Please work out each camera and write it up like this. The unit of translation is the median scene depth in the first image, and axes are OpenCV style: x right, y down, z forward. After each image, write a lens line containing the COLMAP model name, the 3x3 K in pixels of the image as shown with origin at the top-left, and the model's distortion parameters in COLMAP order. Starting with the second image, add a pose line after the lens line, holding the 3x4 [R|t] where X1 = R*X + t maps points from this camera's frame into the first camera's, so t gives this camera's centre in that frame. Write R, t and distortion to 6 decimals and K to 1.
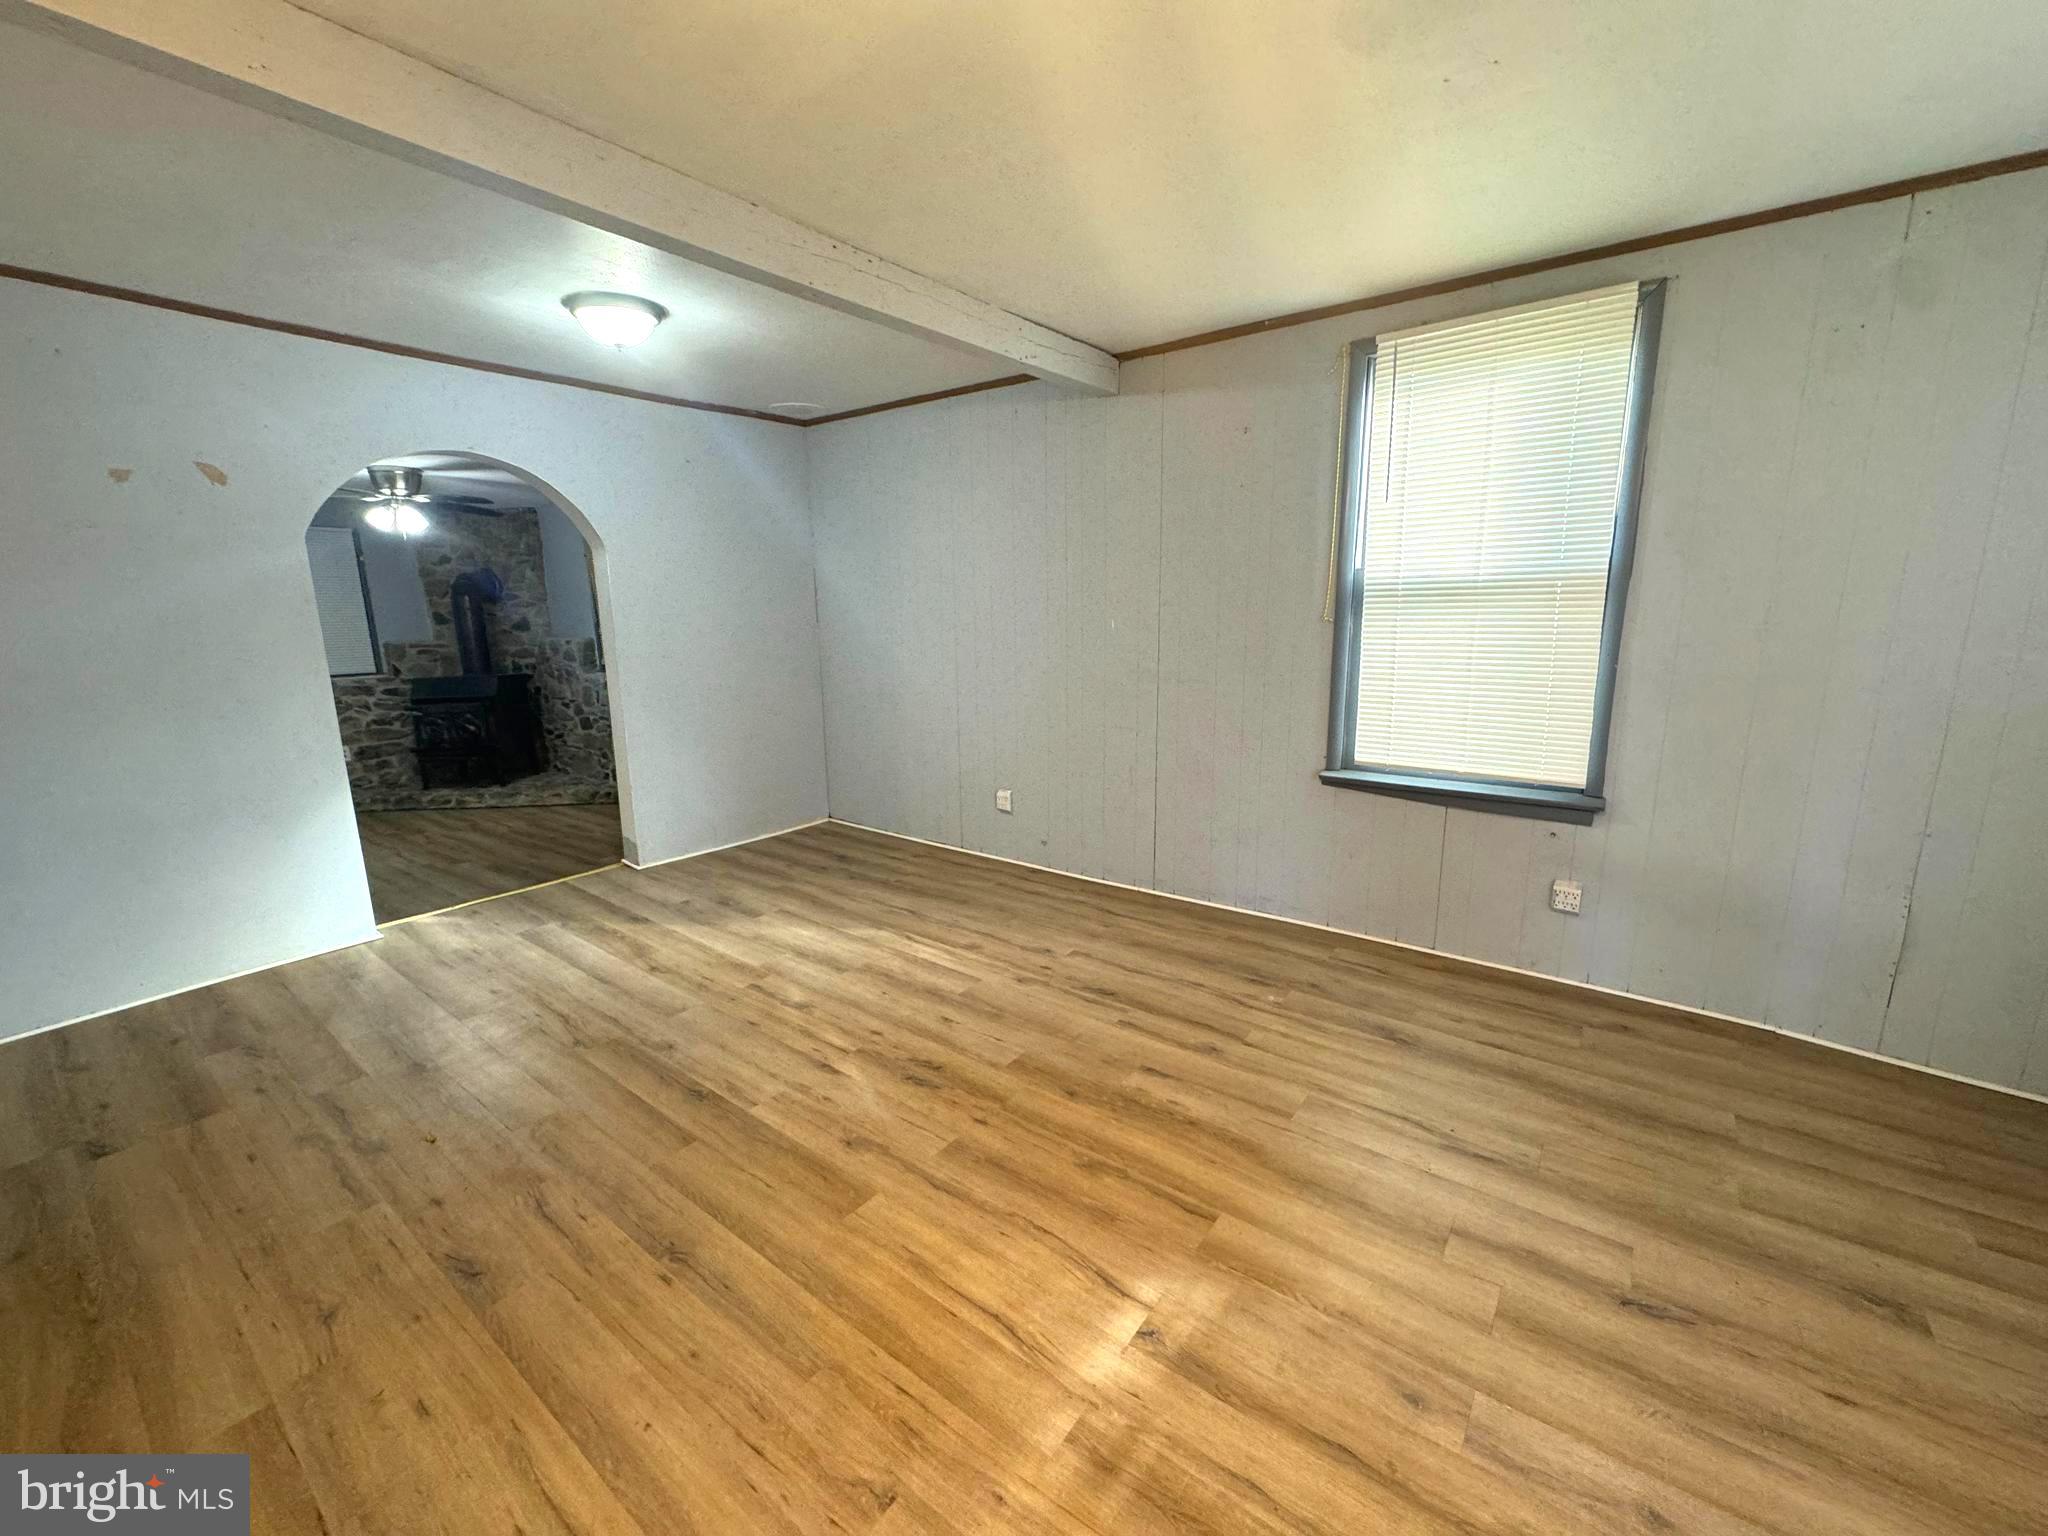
lens RADIAL K [[816.6, 0, 1034.2], [0, 816.6, 762.0], [0, 0, 1]] dist [-0.001976, -0.000218]
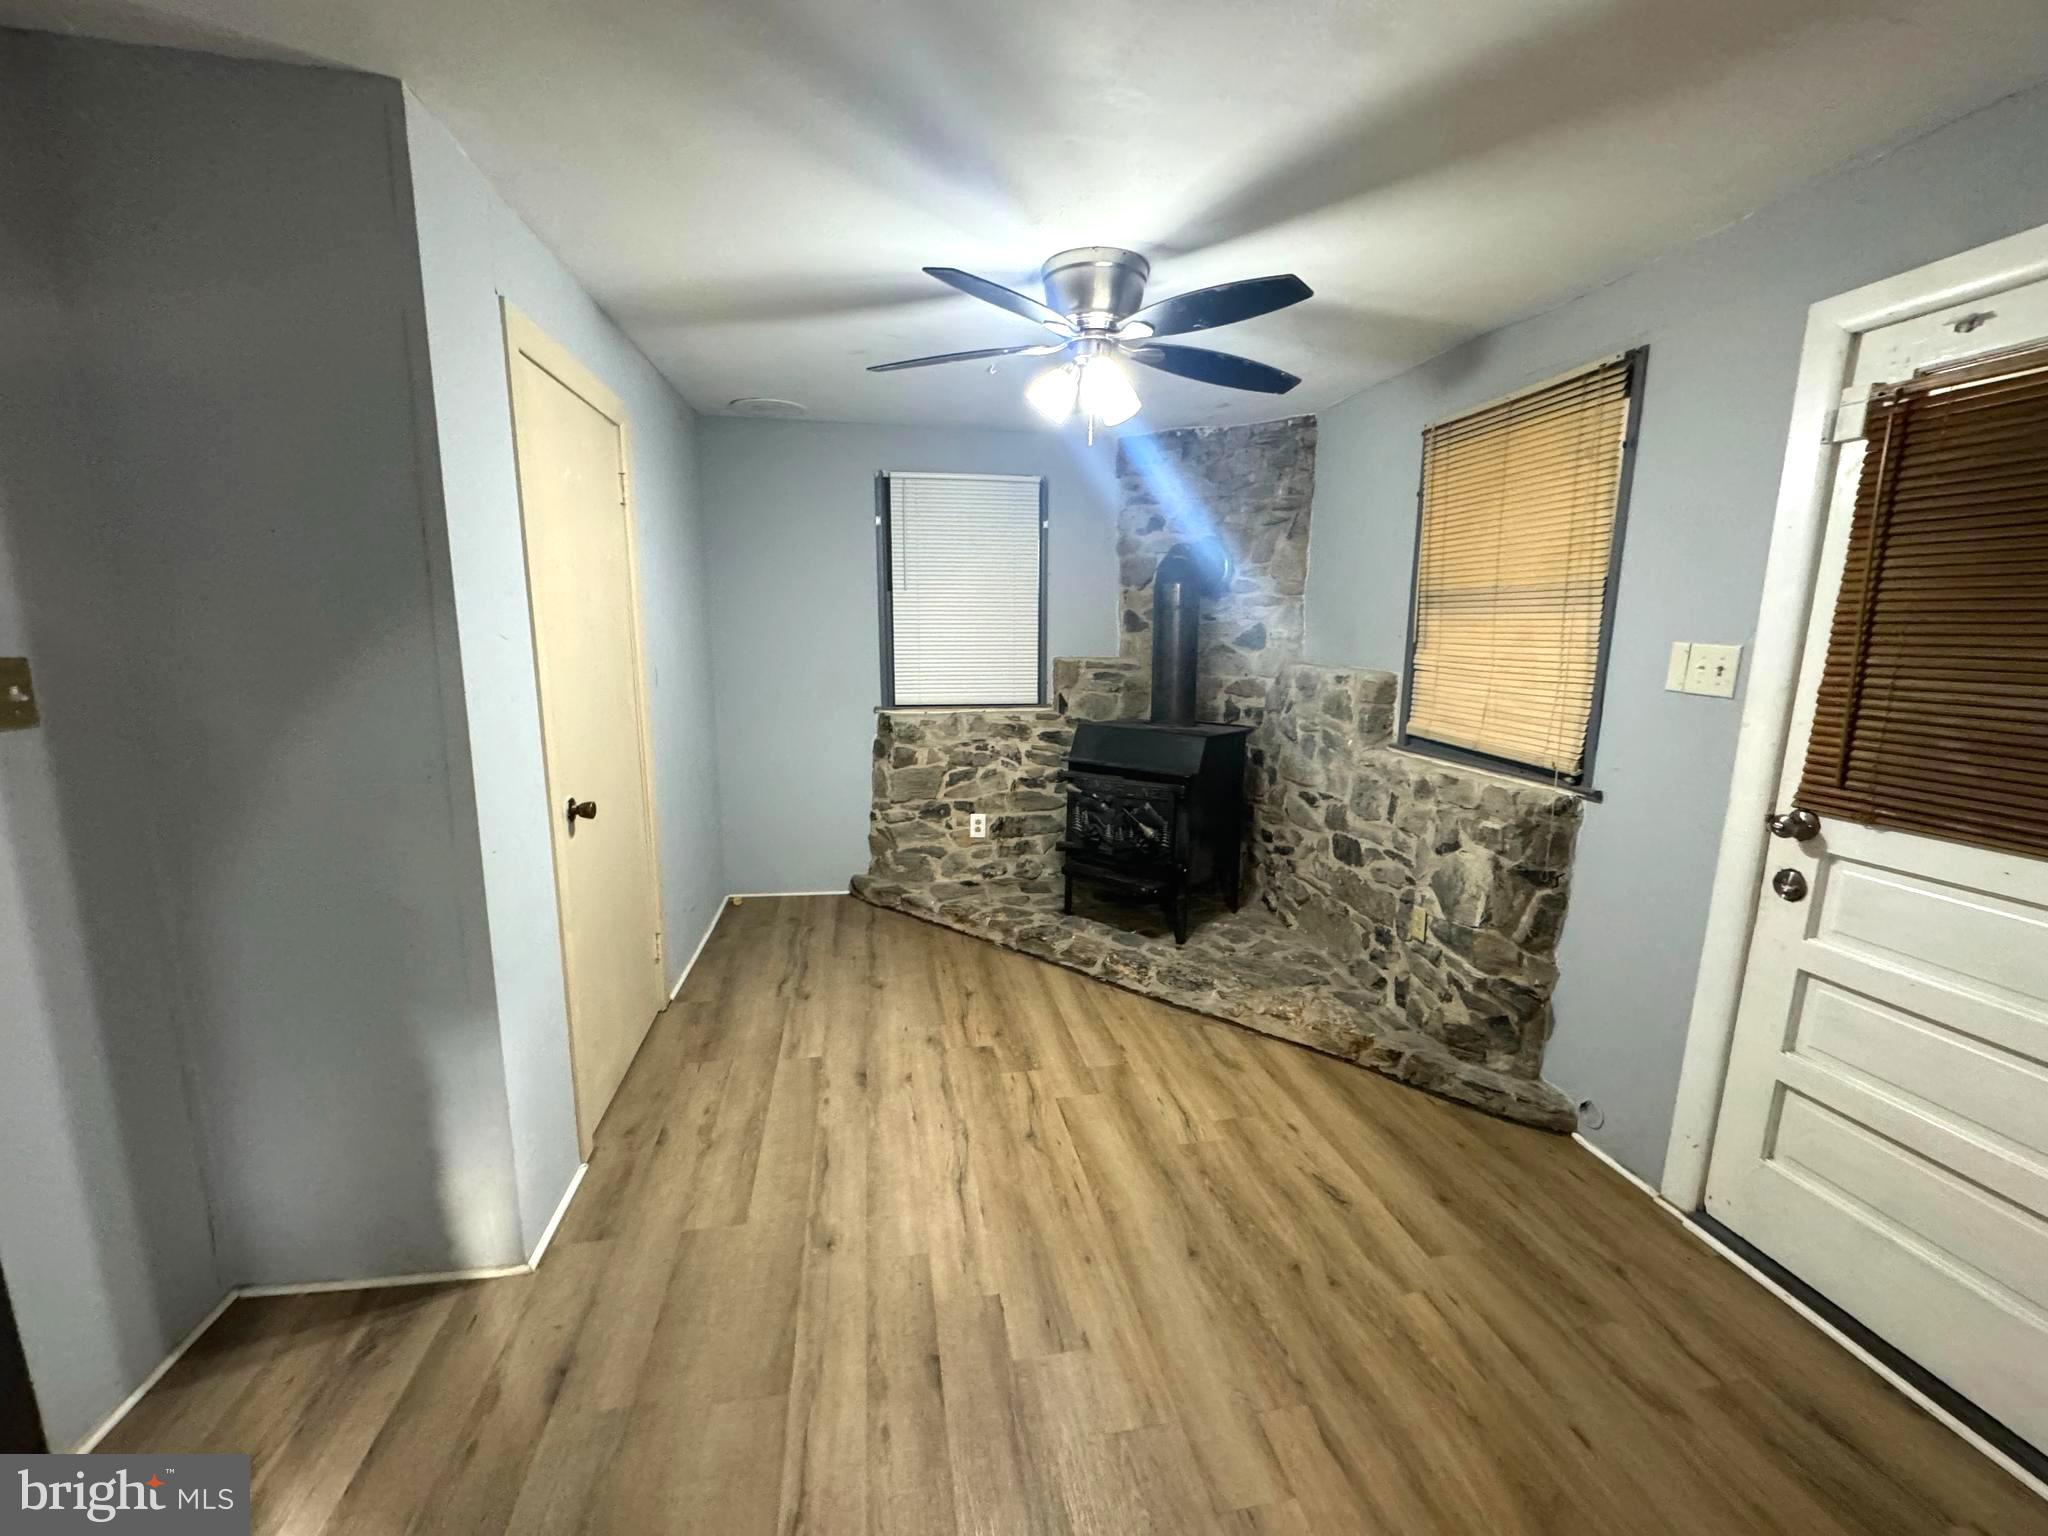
lens RADIAL K [[816.6, 0, 1034.2], [0, 816.6, 762.0], [0, 0, 1]] dist [-0.001976, -0.000218]
pose [[0.732341, 0.144582, -0.665411, -0.376701], [-0.151182, 0.987333, 0.048141, -0.094186], [0.663943, 0.065343, 0.744923, 0.523680]]
